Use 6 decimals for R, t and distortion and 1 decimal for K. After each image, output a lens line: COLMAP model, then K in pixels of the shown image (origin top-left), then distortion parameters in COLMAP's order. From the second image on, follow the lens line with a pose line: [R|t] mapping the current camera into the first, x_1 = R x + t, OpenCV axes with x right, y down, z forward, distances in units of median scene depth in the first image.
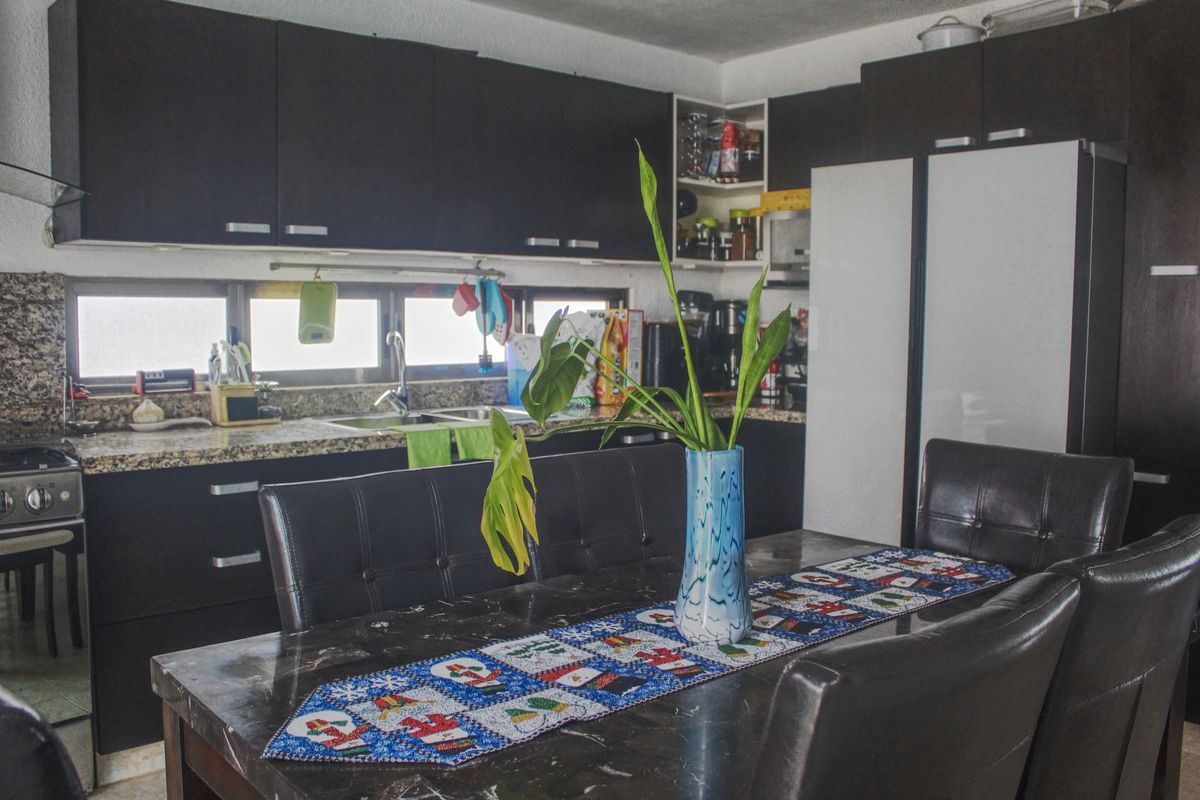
lens RADIAL K [[1072.5, 0, 600.0], [0, 1072.5, 400.0], [0, 0, 1]] dist [-0.118167, -0.000529]
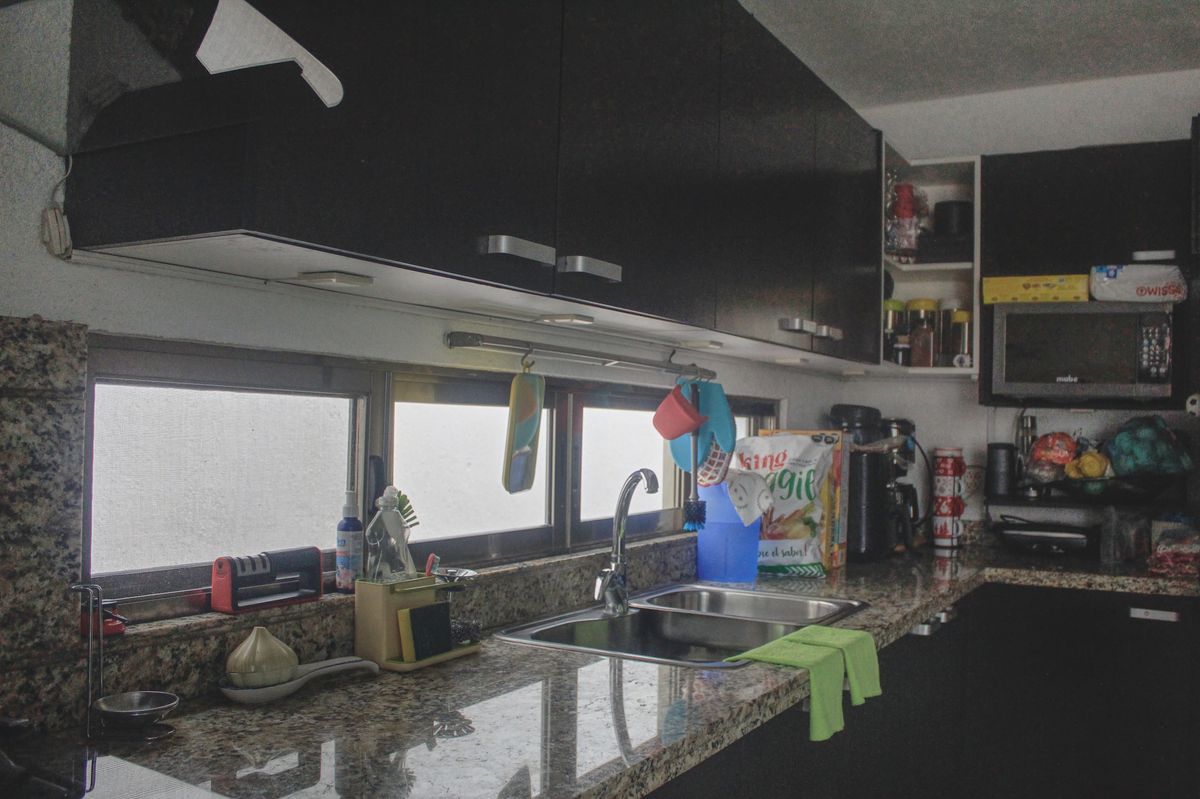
lens RADIAL K [[1044.4, 0, 600.0], [0, 1044.4, 399.5], [0, 0, 1]] dist [-0.114203, 0.063579]
pose [[0.936210, 0.025770, 0.350495, -0.462302], [0.010071, 0.994931, -0.100050, -0.051293], [-0.351297, 0.097198, 0.931205, 0.560514]]
